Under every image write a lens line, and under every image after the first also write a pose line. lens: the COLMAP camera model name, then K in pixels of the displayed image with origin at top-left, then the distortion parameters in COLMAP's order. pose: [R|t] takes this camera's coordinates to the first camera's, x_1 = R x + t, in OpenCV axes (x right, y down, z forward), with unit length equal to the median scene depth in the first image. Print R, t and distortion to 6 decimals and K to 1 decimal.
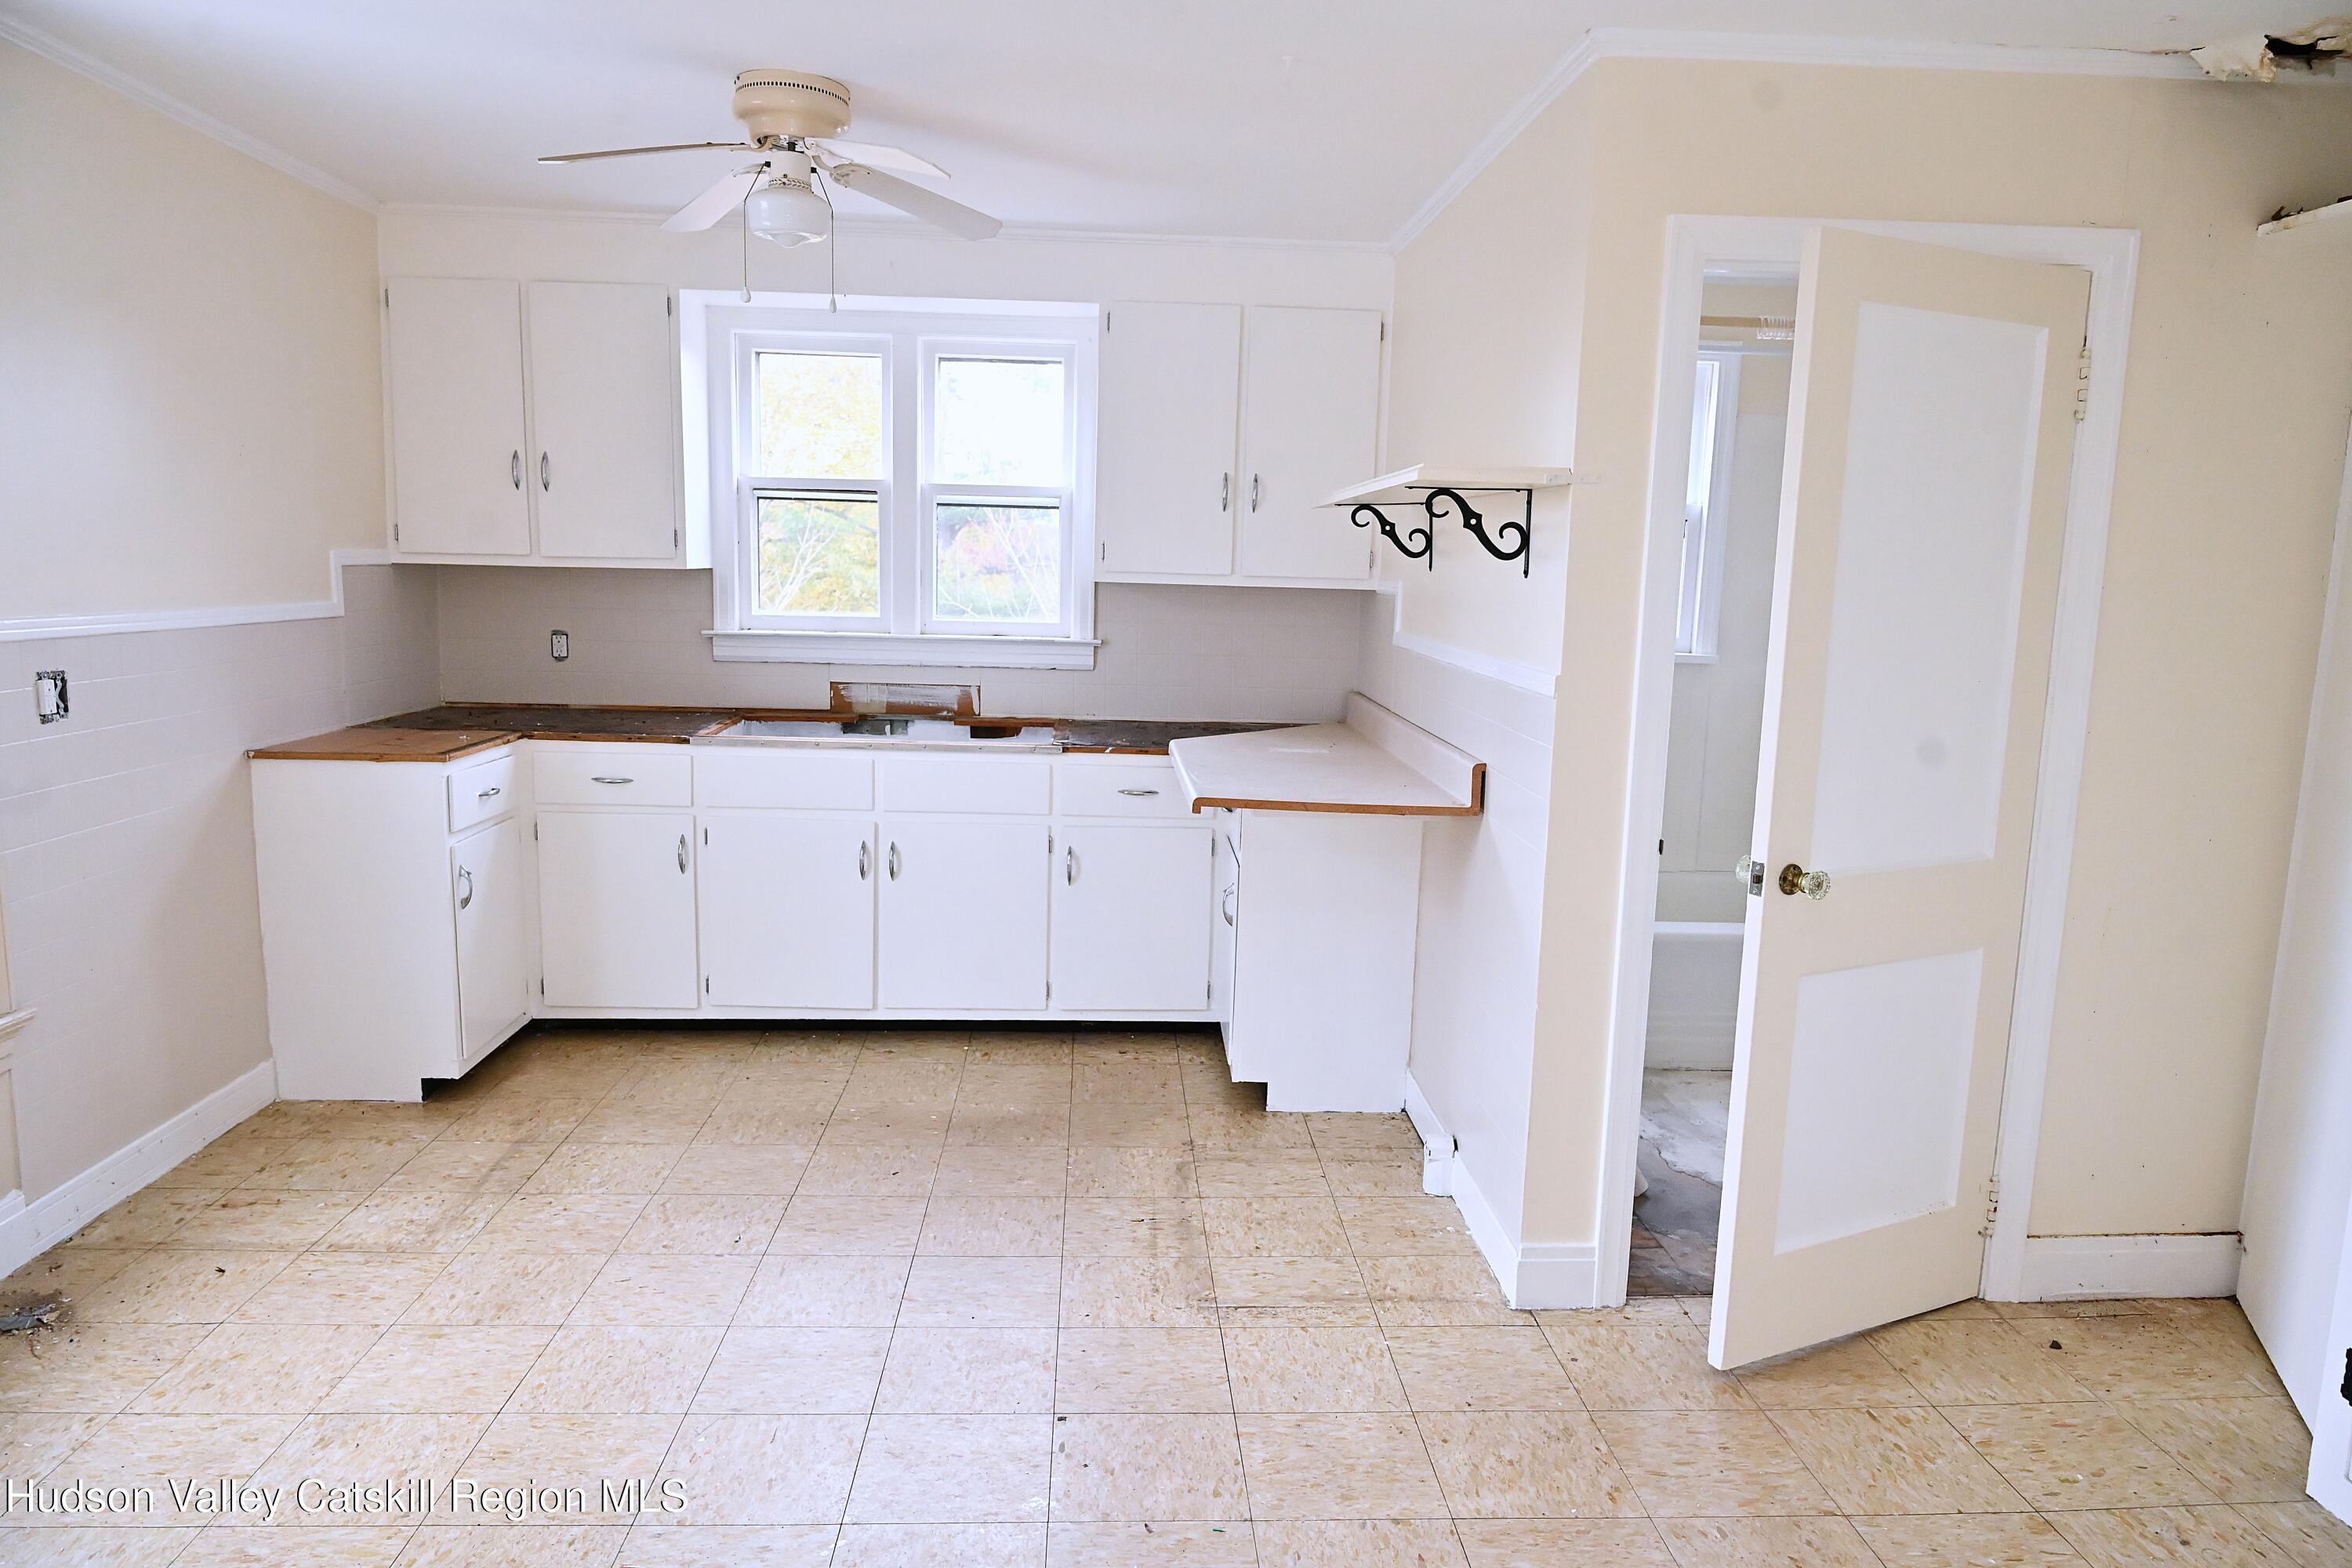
lens RADIAL K [[1572.1, 0, 1176.0], [0, 1572.1, 784.0], [0, 0, 1]] dist [-0.002197, 0.002710]
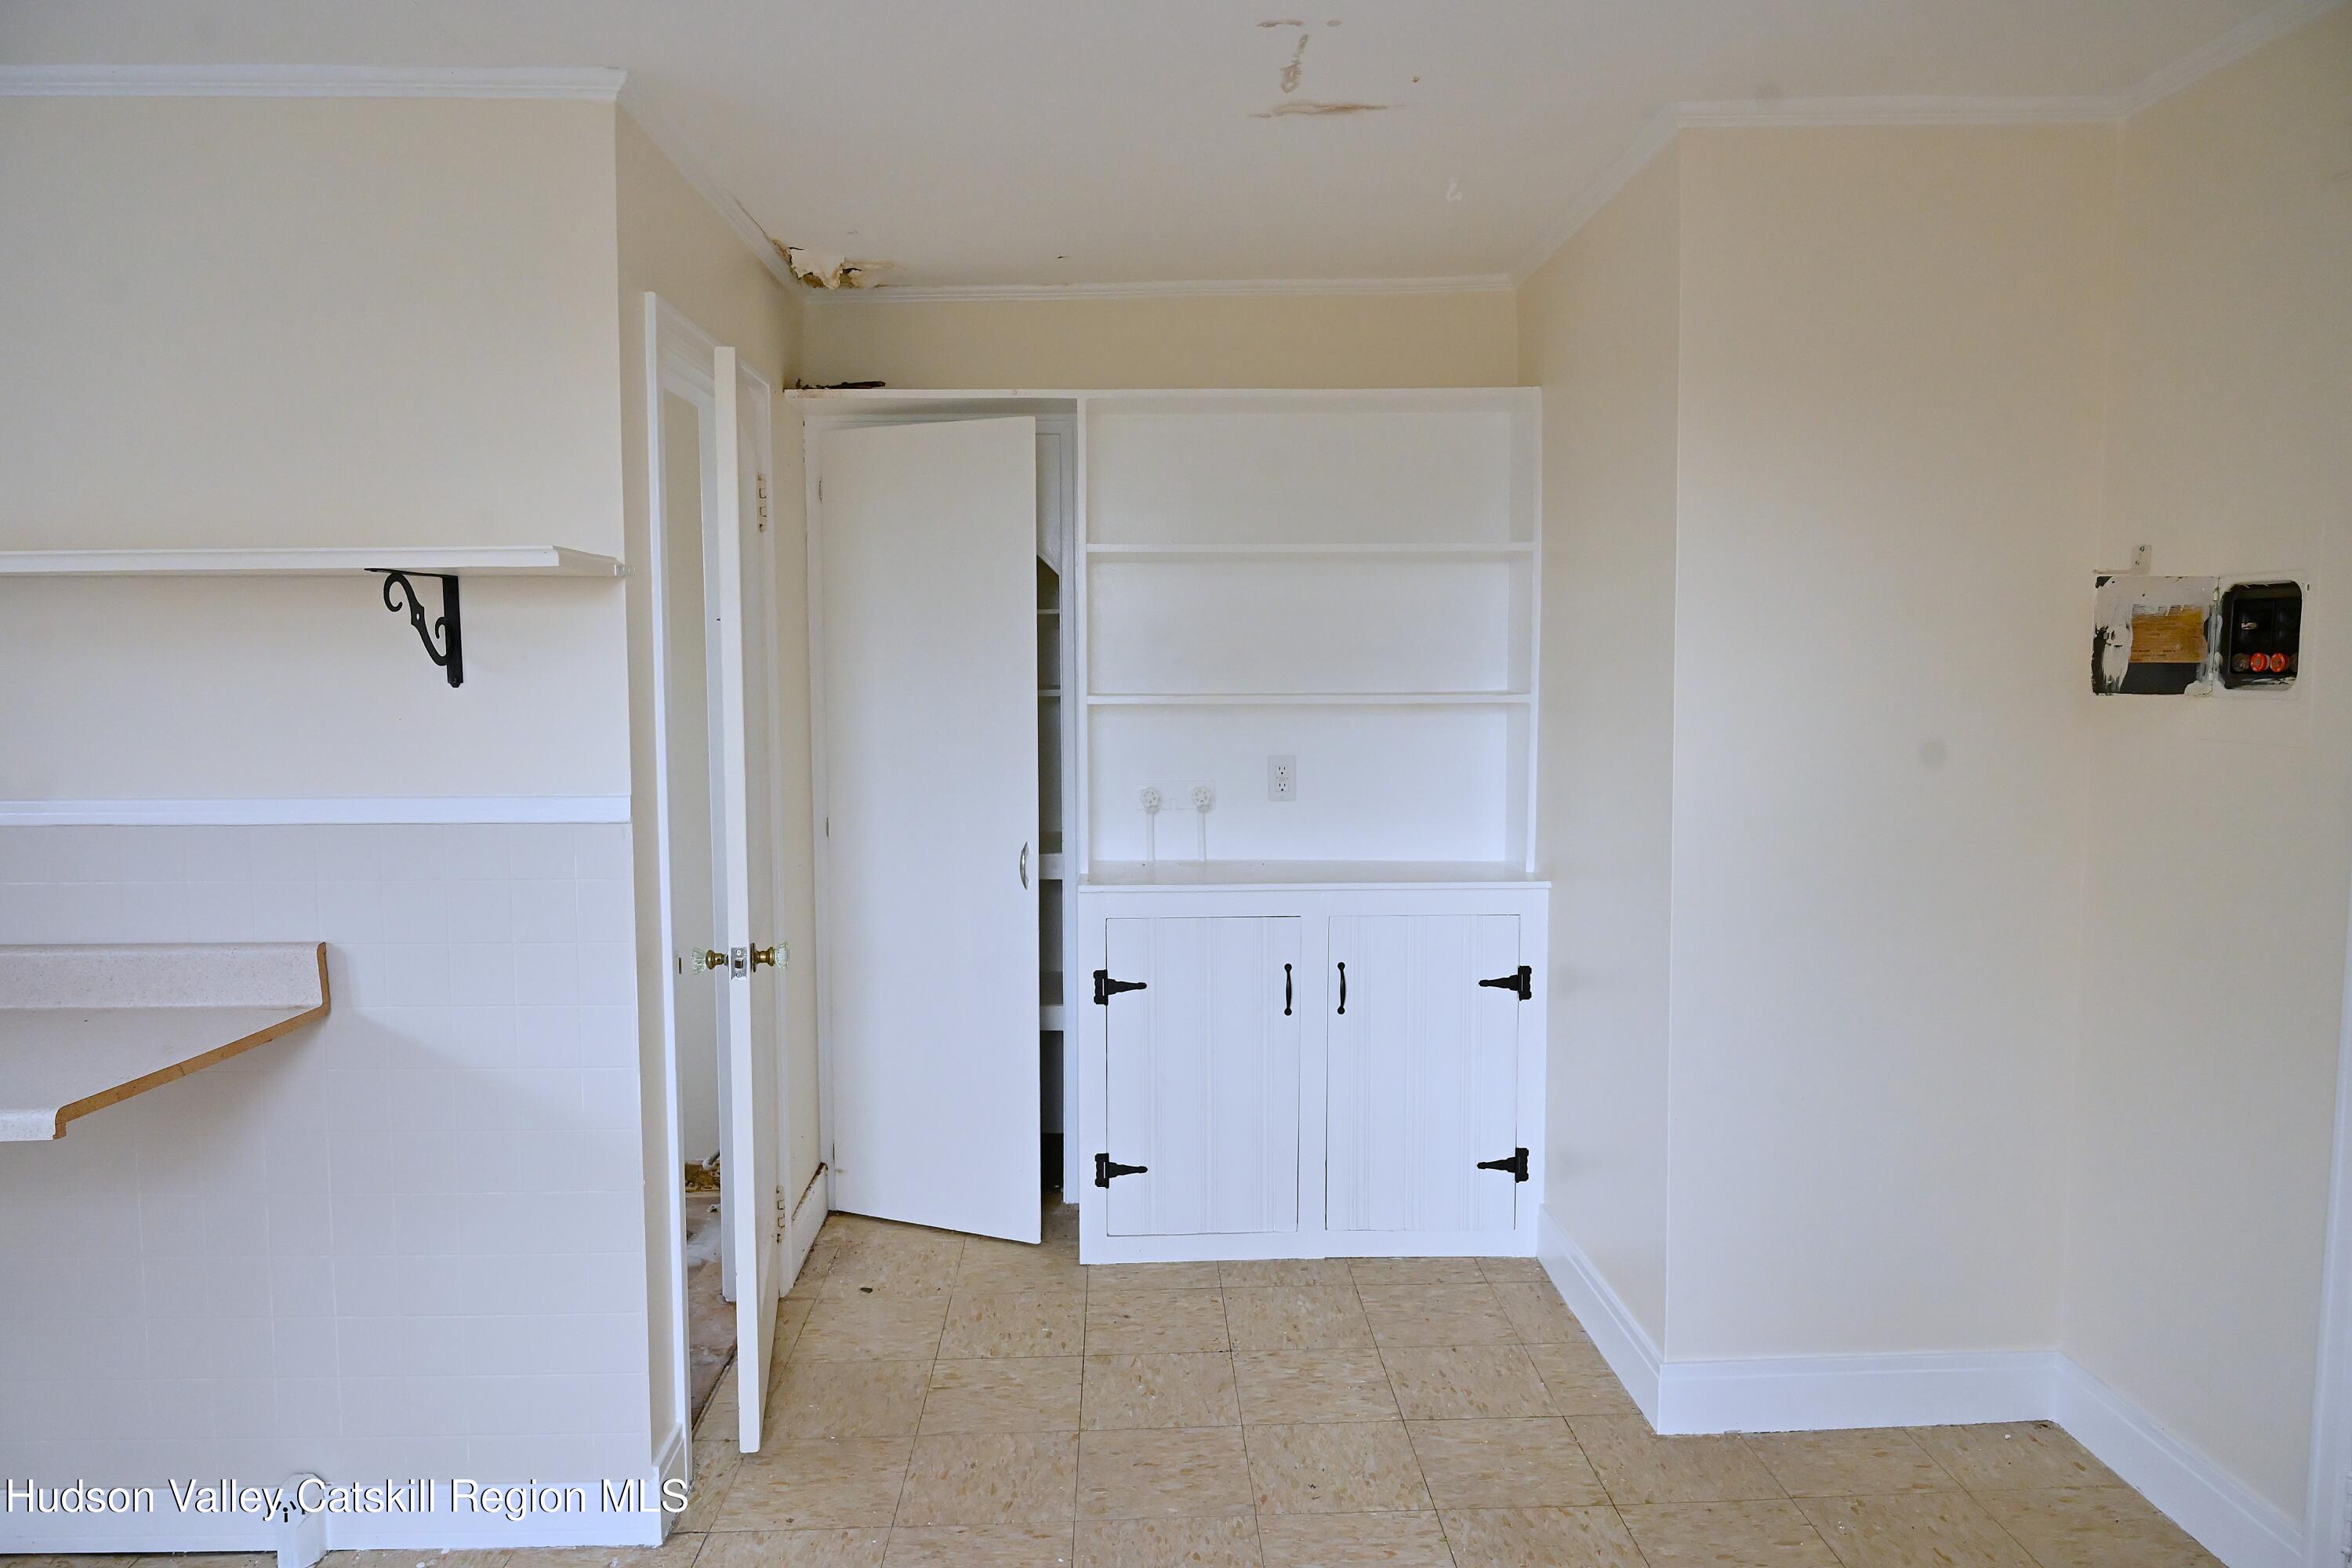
lens RADIAL K [[1572.1, 0, 1176.0], [0, 1572.1, 784.0], [0, 0, 1]] dist [-0.002197, 0.002710]
pose [[0.014422, -0.111003, 0.993715, -0.652093], [0.145805, 0.983429, 0.107738, -0.134008], [-0.989208, 0.143335, 0.030368, 0.725430]]
